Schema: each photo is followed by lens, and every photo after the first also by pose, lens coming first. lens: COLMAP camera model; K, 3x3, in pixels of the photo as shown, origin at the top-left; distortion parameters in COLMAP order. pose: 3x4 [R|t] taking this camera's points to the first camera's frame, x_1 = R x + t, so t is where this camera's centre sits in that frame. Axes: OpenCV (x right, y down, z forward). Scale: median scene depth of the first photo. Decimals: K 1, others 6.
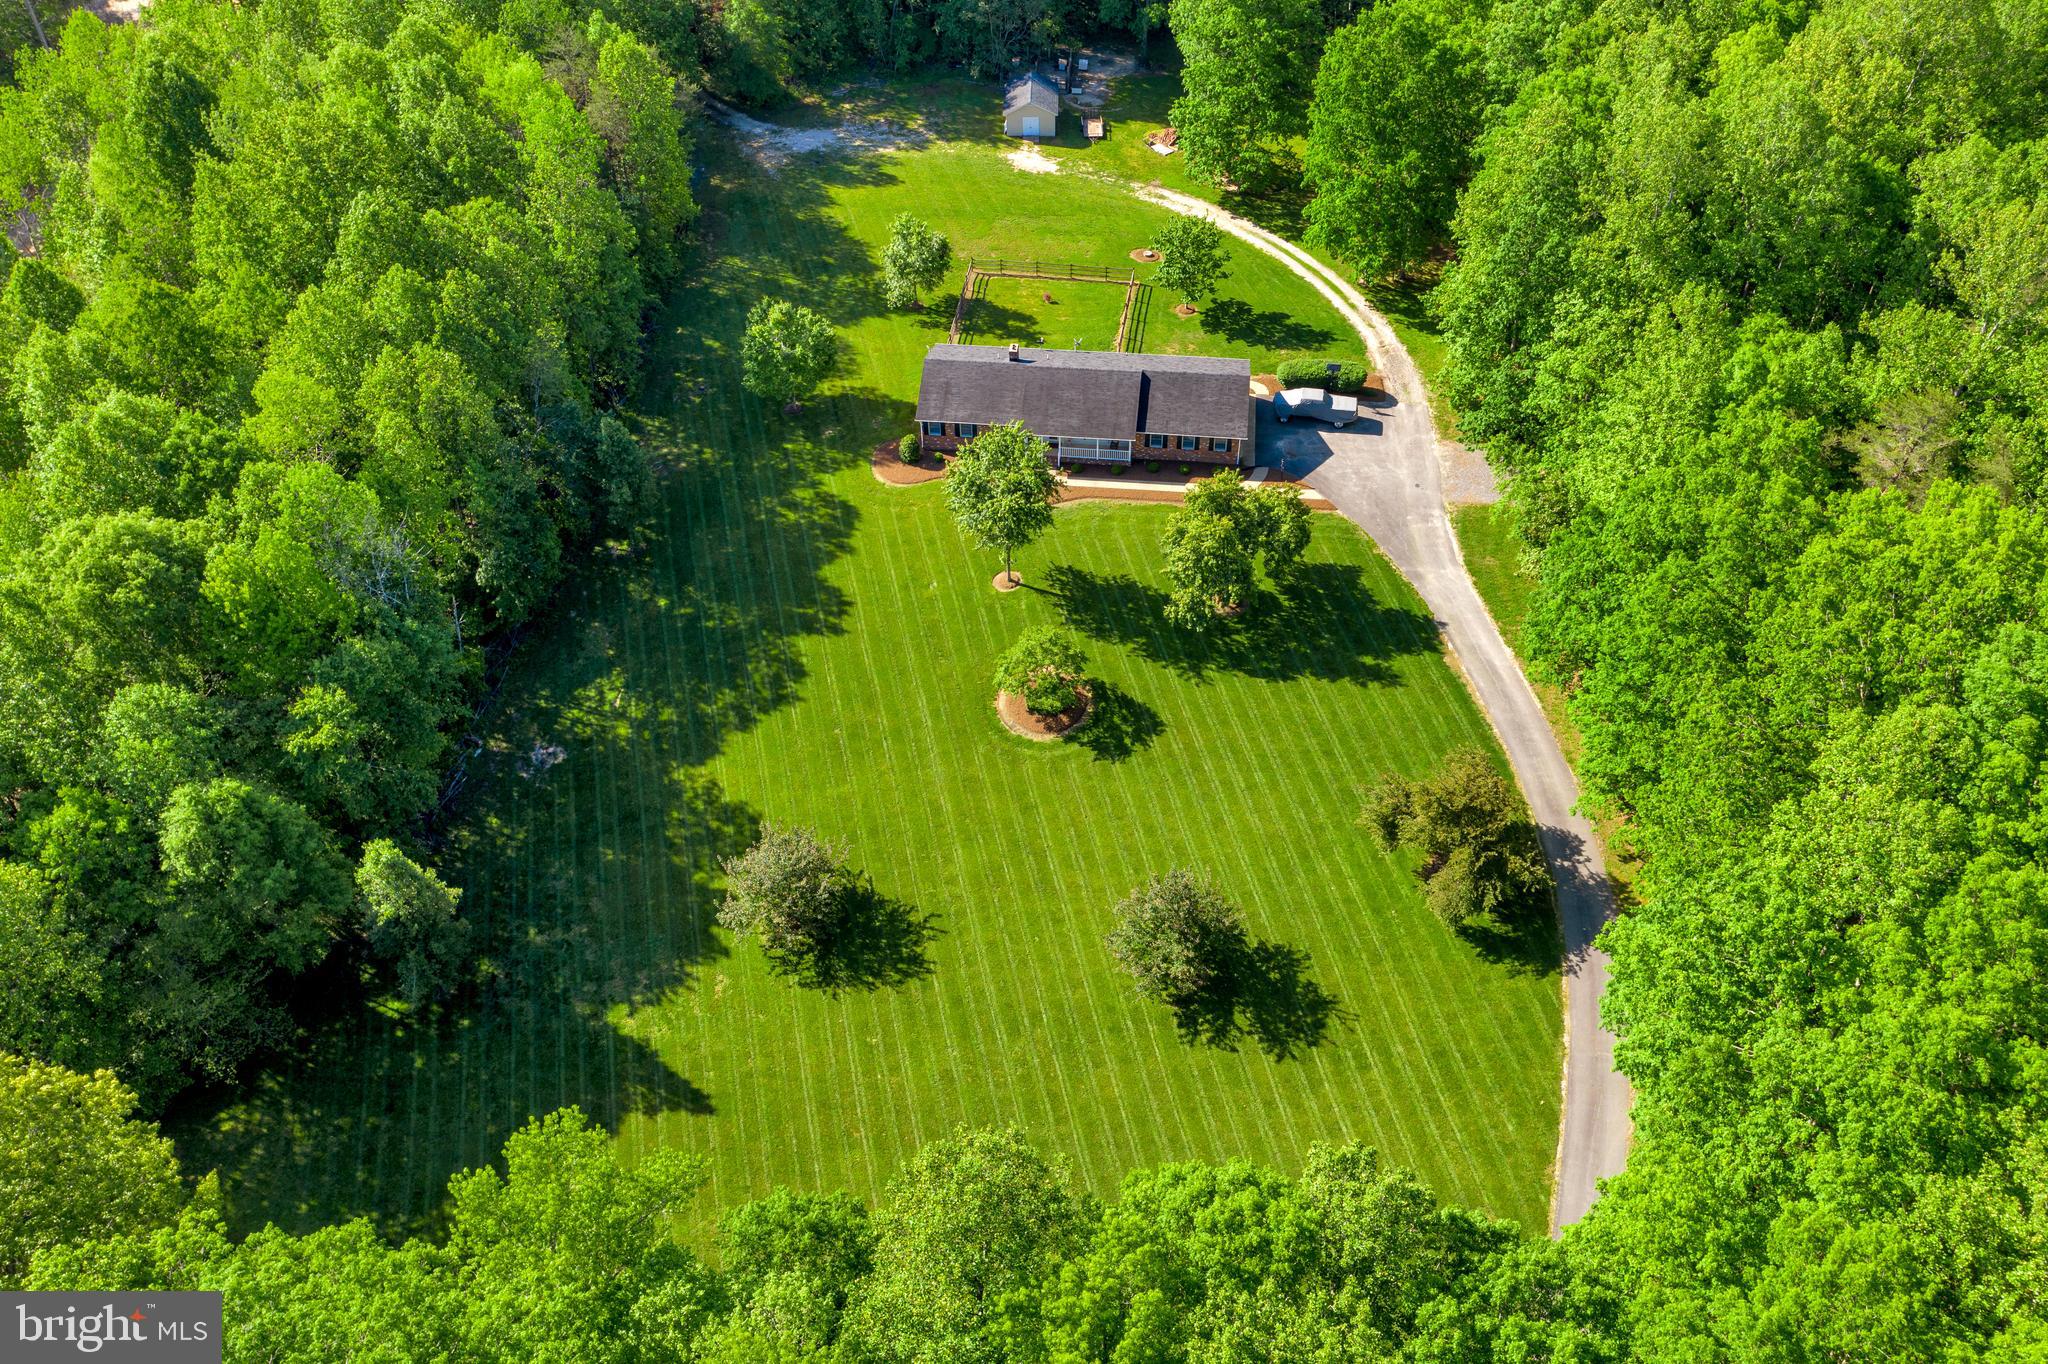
lens RADIAL K [[1645.0, 0, 1024.0], [0, 1645.0, 682.0], [0, 0, 1]] dist [-0.006145, 0.012322]
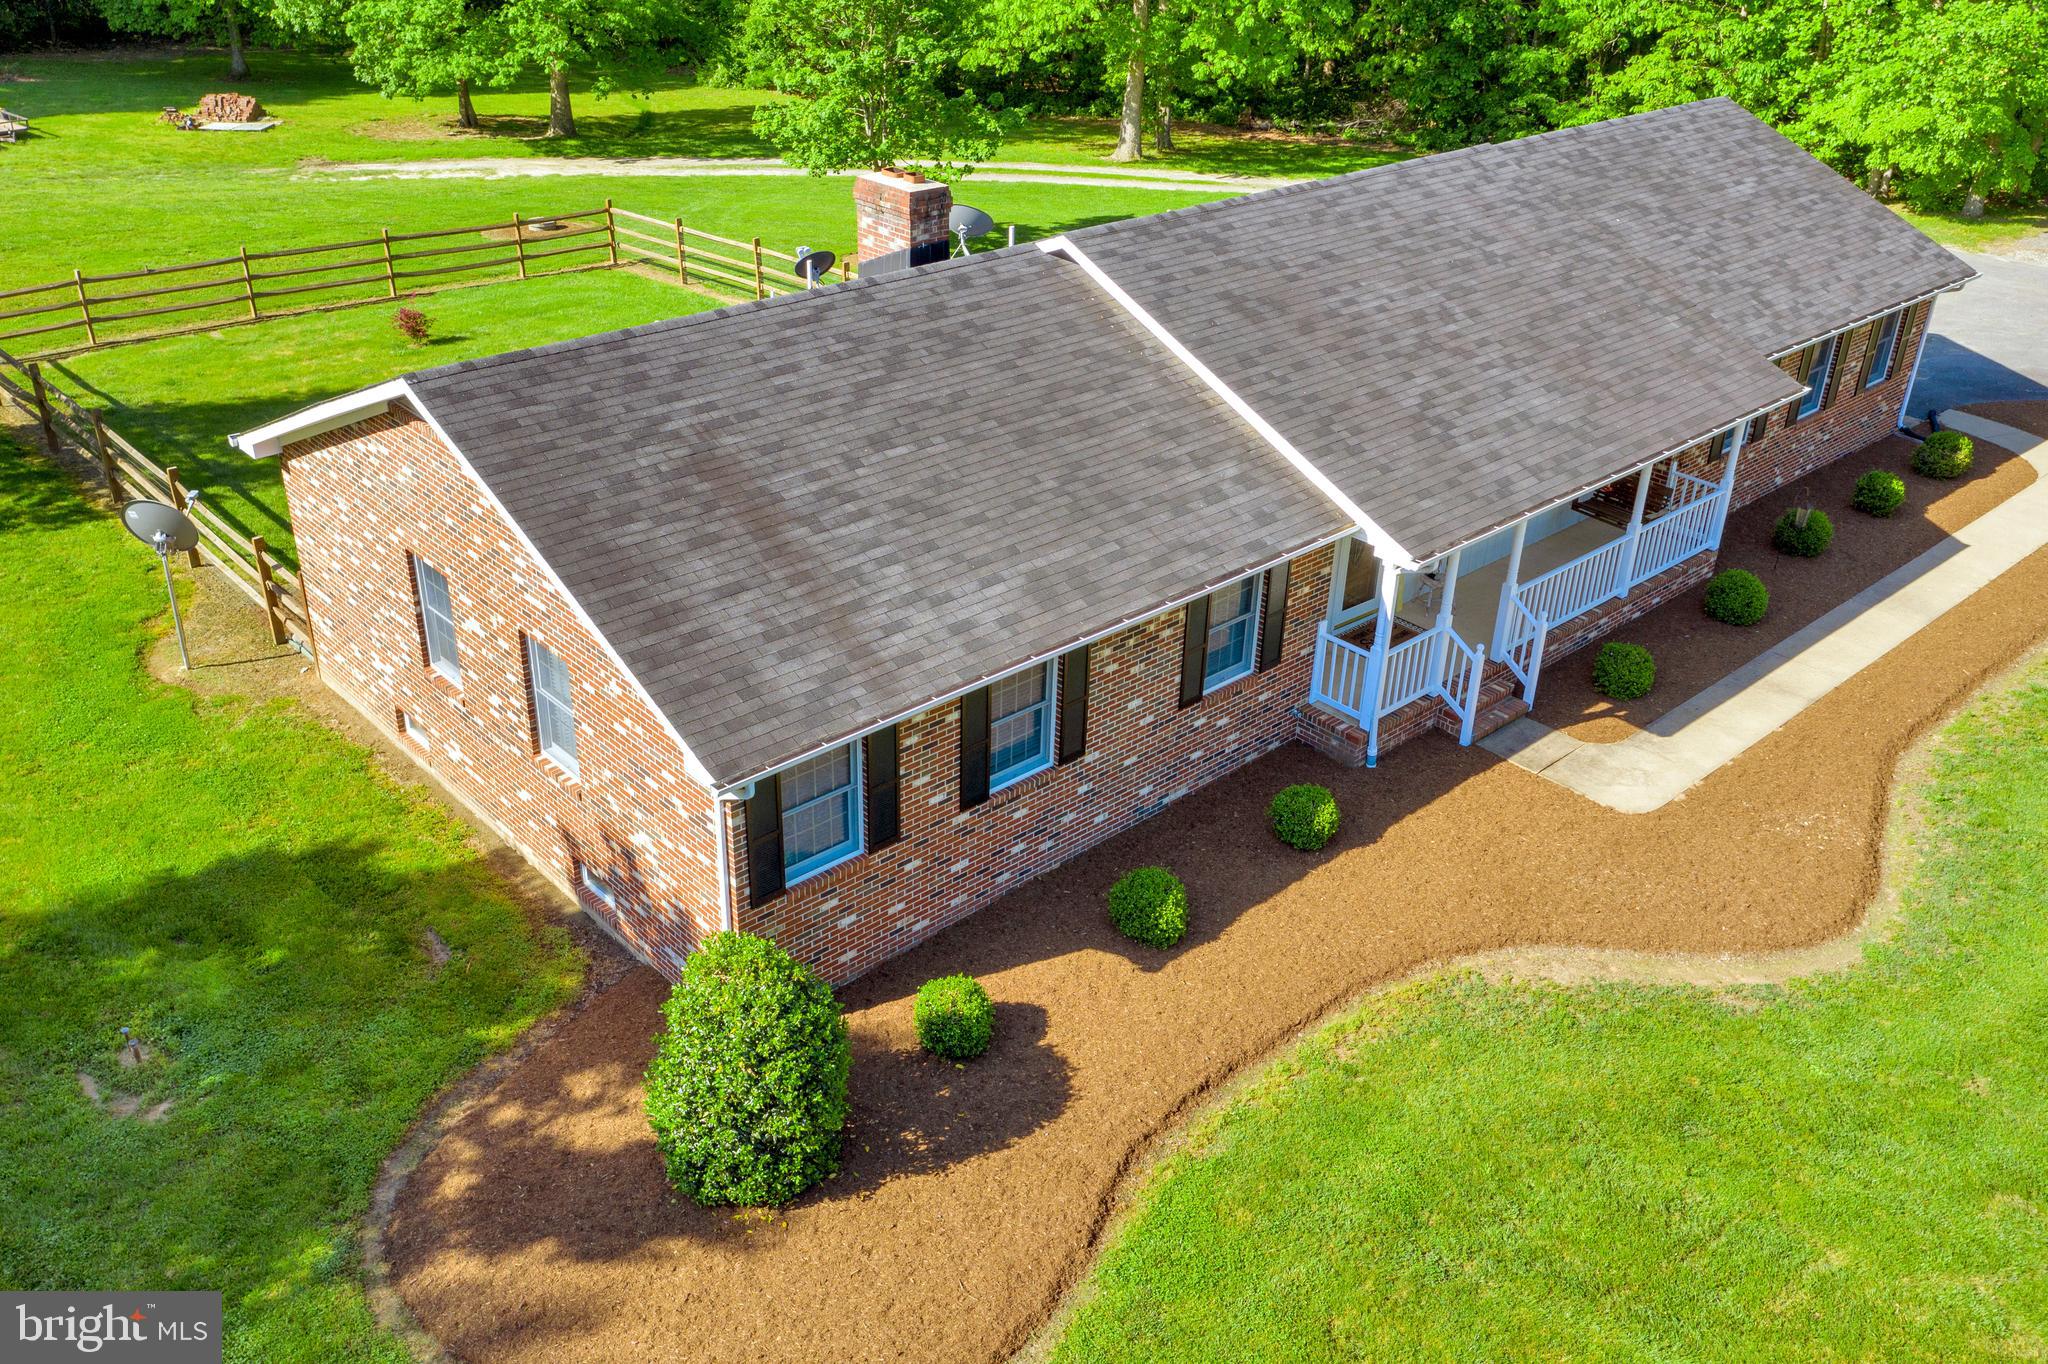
lens RADIAL K [[1752.9, 0, 1024.0], [0, 1752.9, 682.0], [0, 0, 1]] dist [-0.001095, 0.012599]
pose [[0.649980, -0.329453, 0.684826, -0.136561], [0.516607, 0.852456, -0.080226, -0.155271], [-0.557353, 0.405931, 0.724277, 0.963150]]
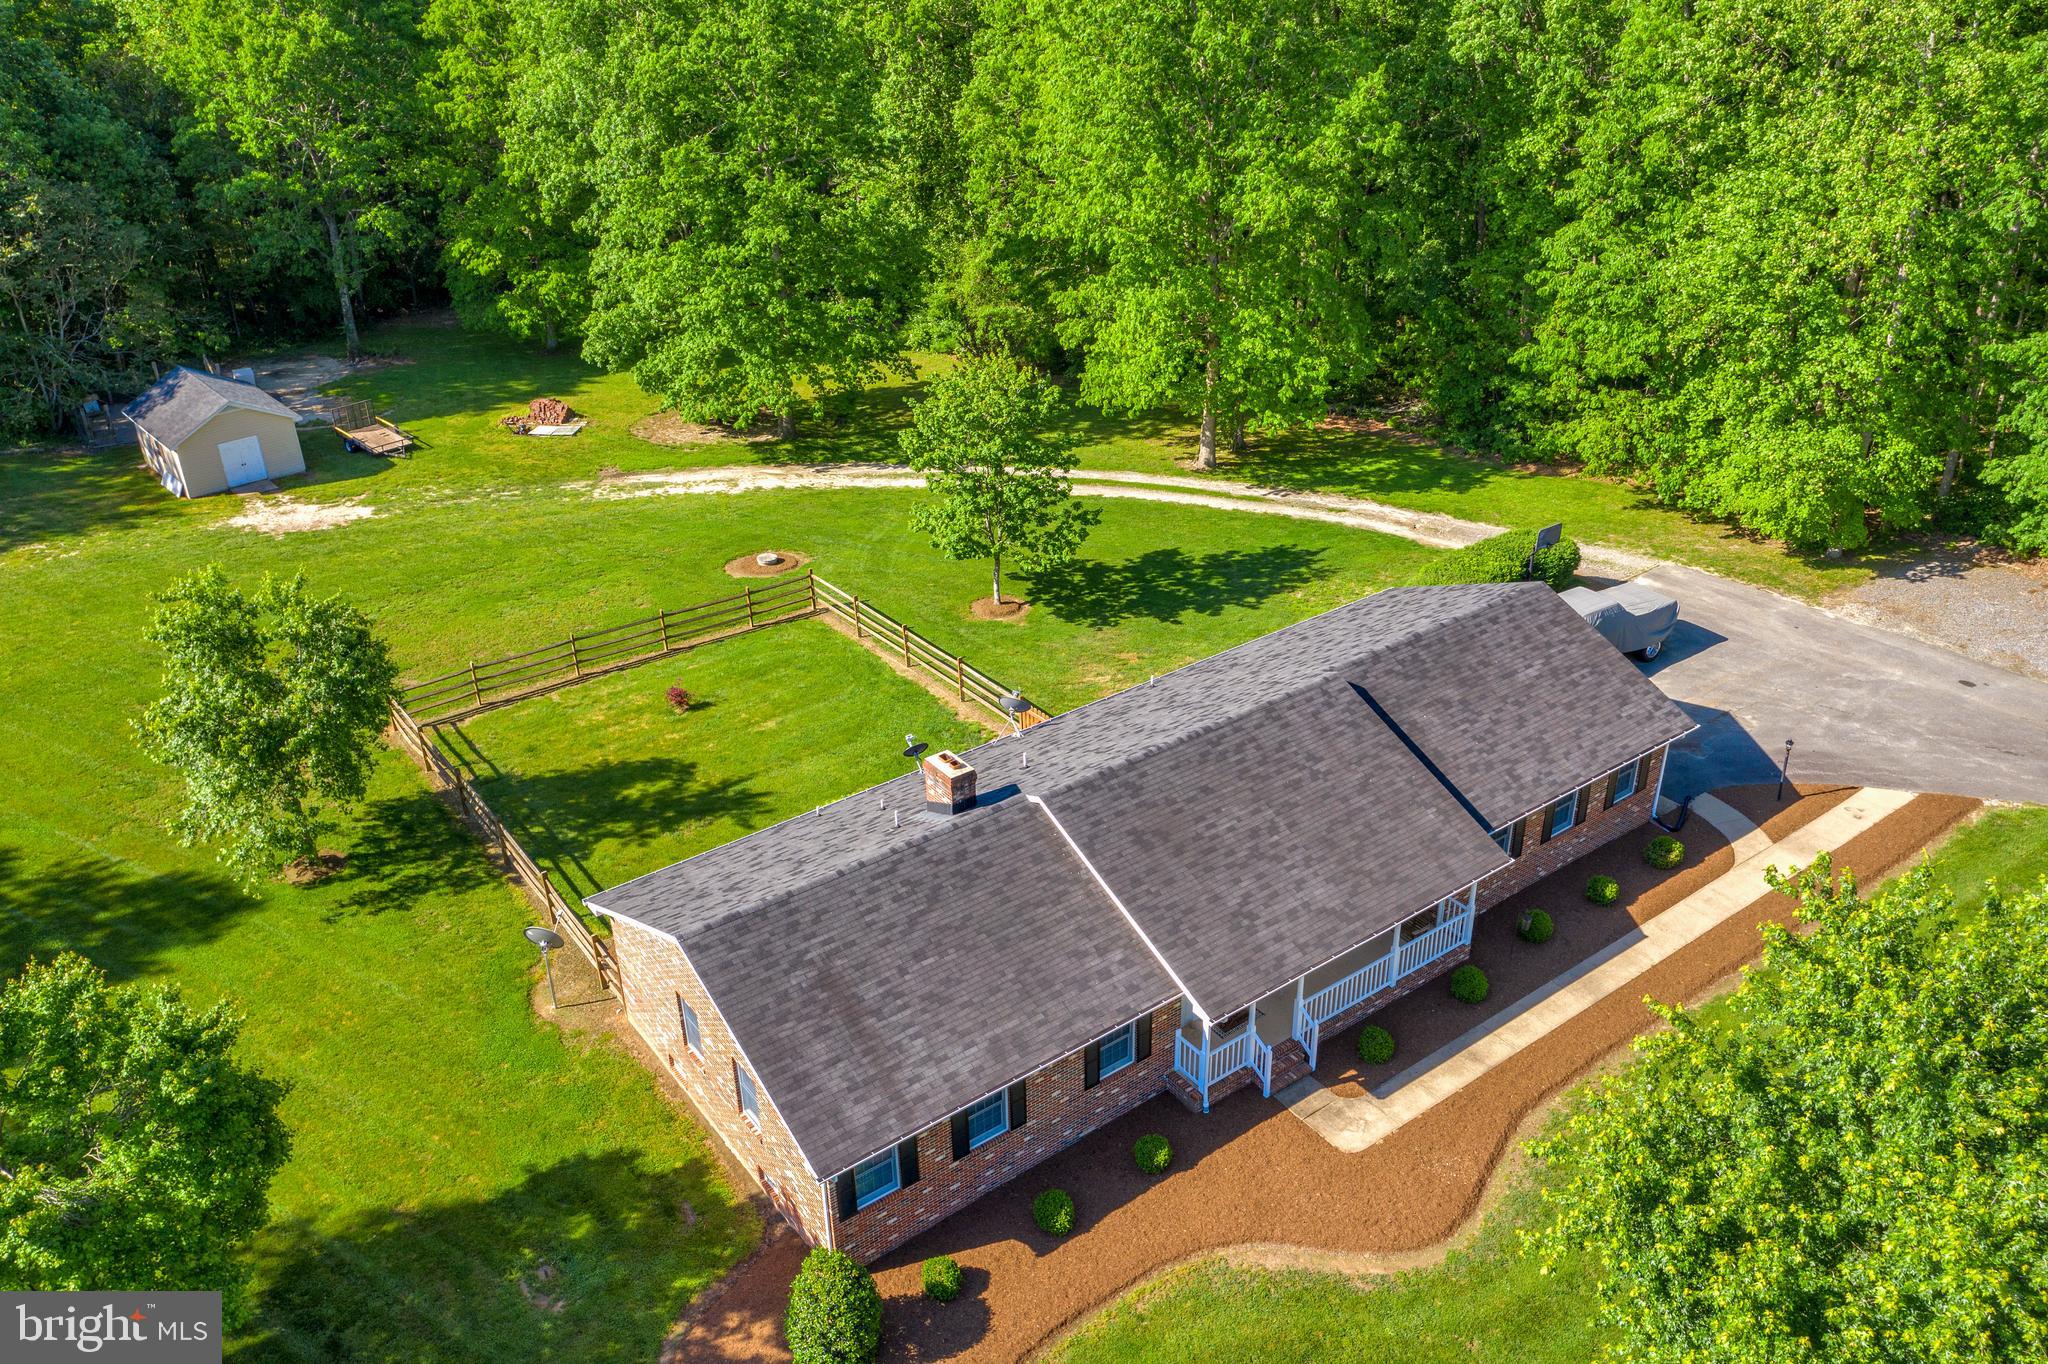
lens RADIAL K [[1636.8, 0, 1024.0], [0, 1636.8, 682.0], [0, 0, 1]] dist [-0.001842, 0.004081]
pose [[0.733220, -0.321087, 0.599409, -0.167411], [0.491016, 0.859819, -0.140048, -0.184029], [-0.470416, 0.397006, 0.788096, 0.835218]]
